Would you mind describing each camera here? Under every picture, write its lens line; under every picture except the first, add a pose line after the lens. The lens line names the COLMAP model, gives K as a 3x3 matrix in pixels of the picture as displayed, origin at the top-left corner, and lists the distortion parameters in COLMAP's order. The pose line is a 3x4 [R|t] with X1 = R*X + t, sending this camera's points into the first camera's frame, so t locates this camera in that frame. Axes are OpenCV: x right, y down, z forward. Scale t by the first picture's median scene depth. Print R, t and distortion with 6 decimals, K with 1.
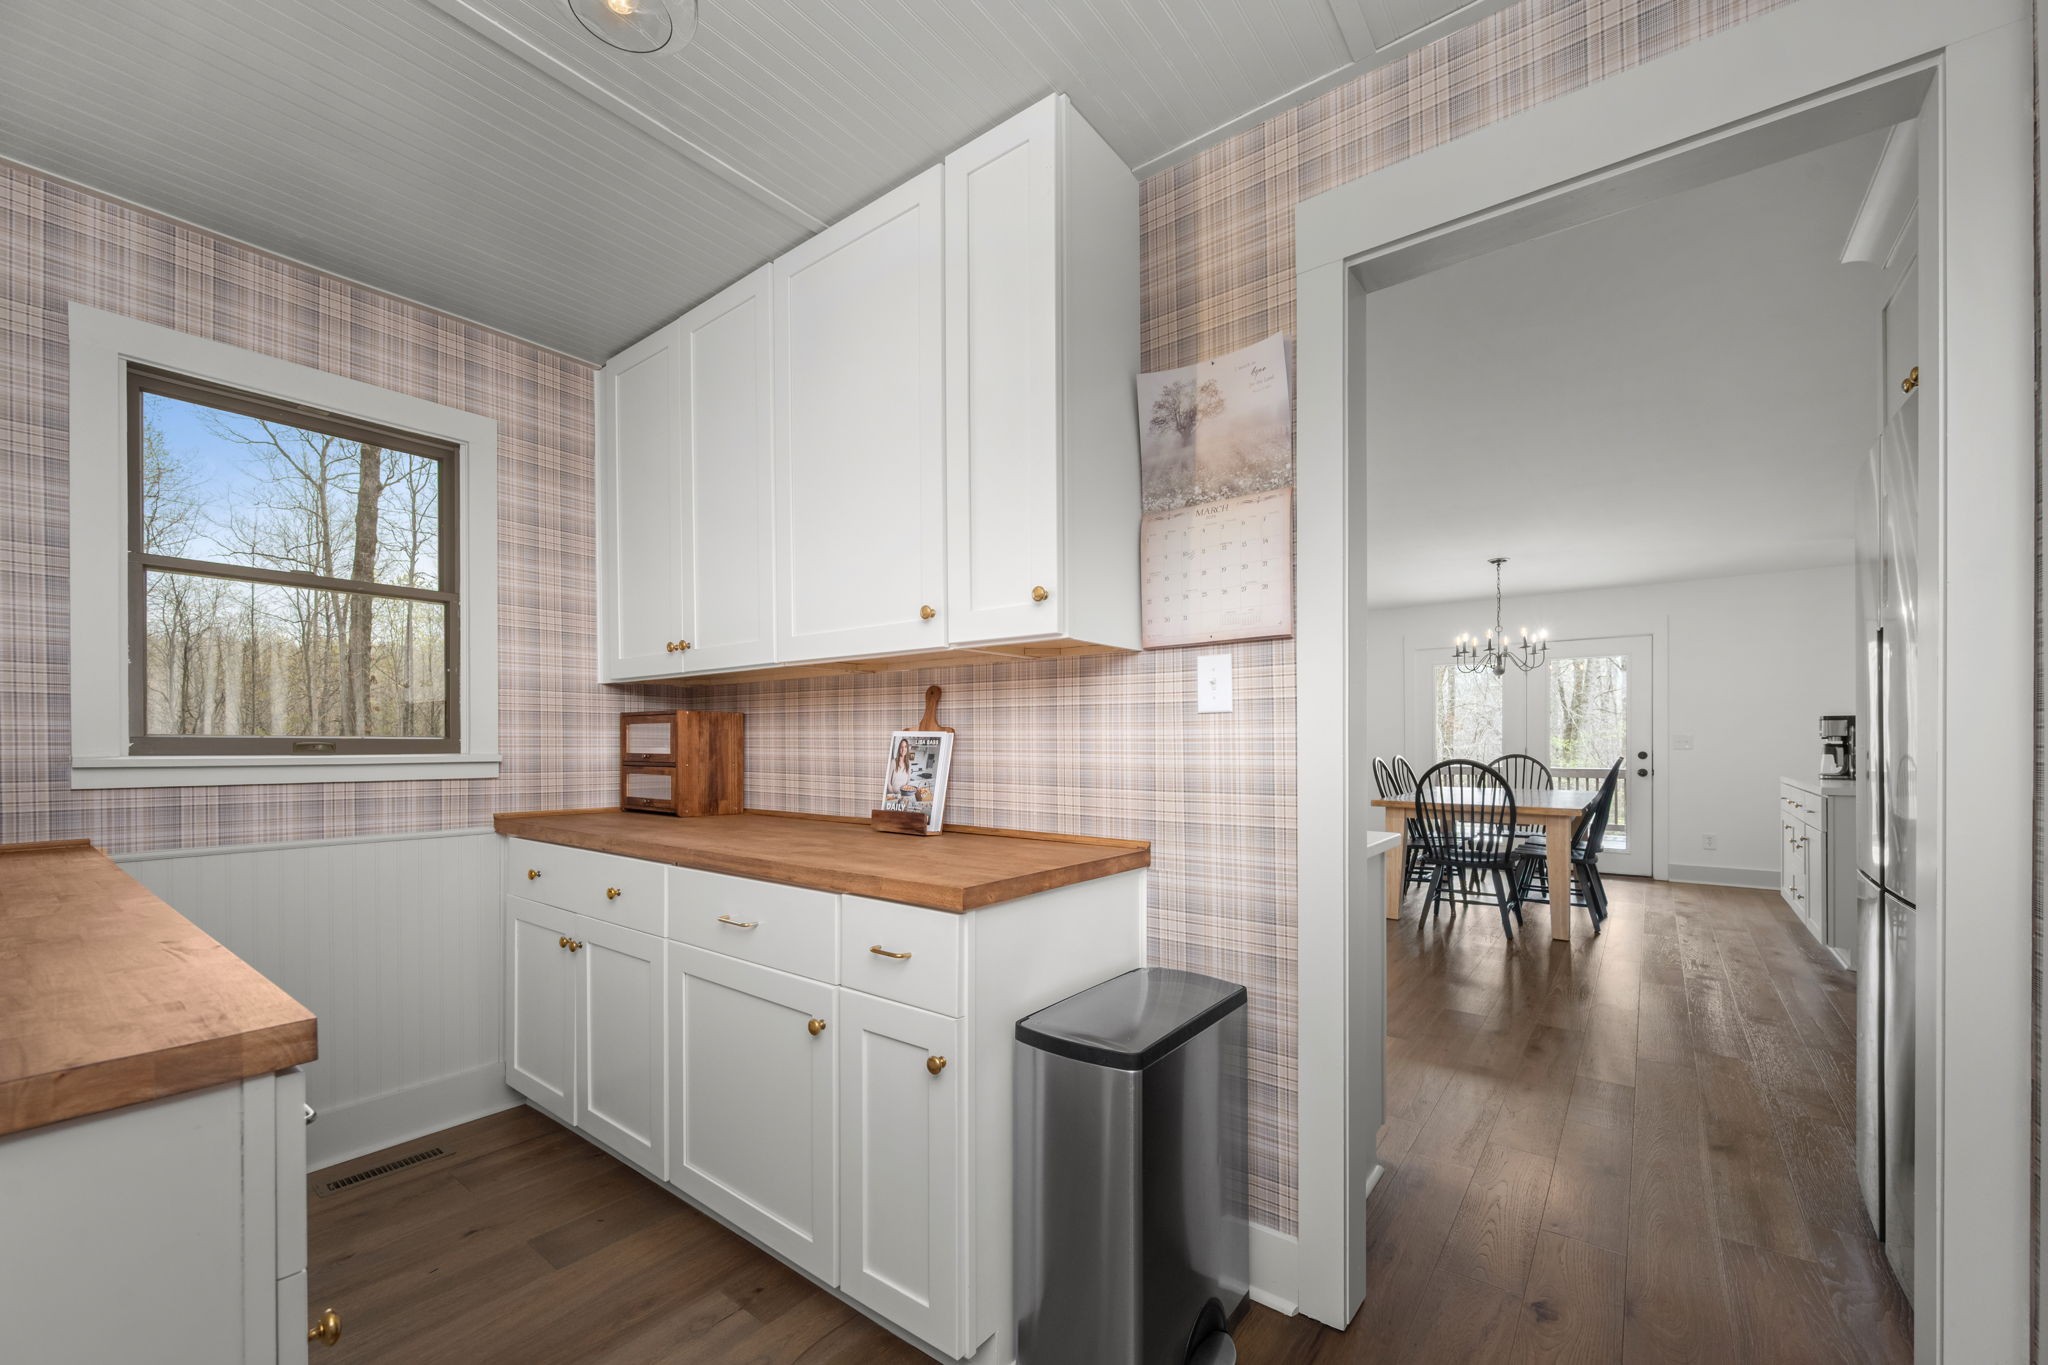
lens RADIAL K [[817.1, 0, 1029.8], [0, 817.1, 733.1], [0, 0, 1]] dist [-0.001467, -0.000335]
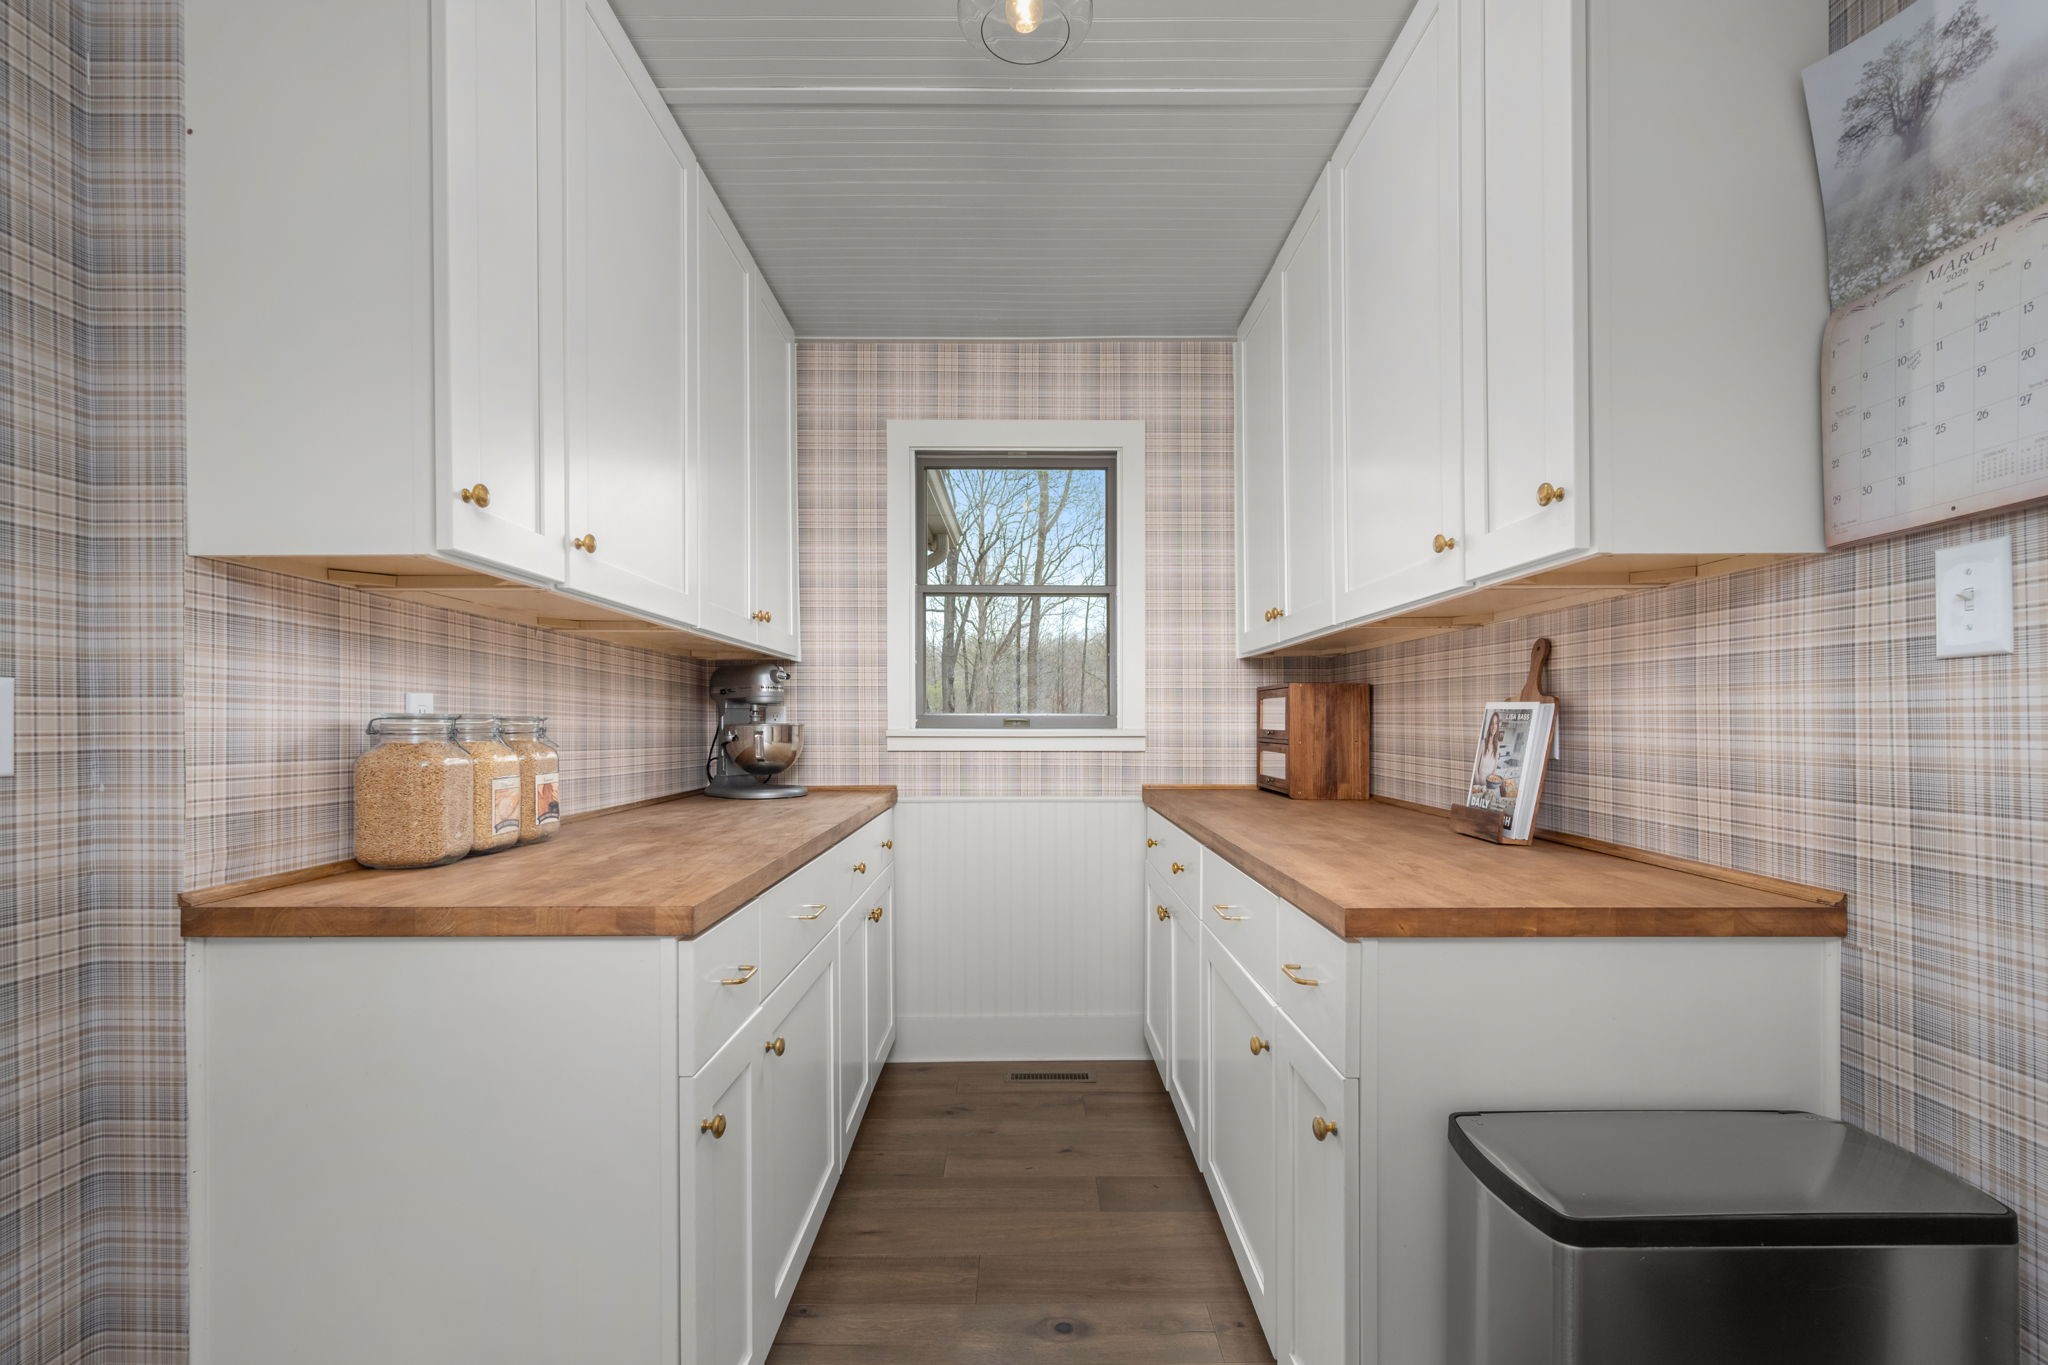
lens RADIAL K [[924.1, 0, 1025.8], [0, 924.1, 710.5], [0, 0, 1]] dist [0.000174, 0.000082]
pose [[0.613454, -0.009005, -0.789679, 0.267070], [0.011218, 0.999933, -0.002688, 0.003161], [0.789651, -0.007210, 0.613514, 0.152530]]
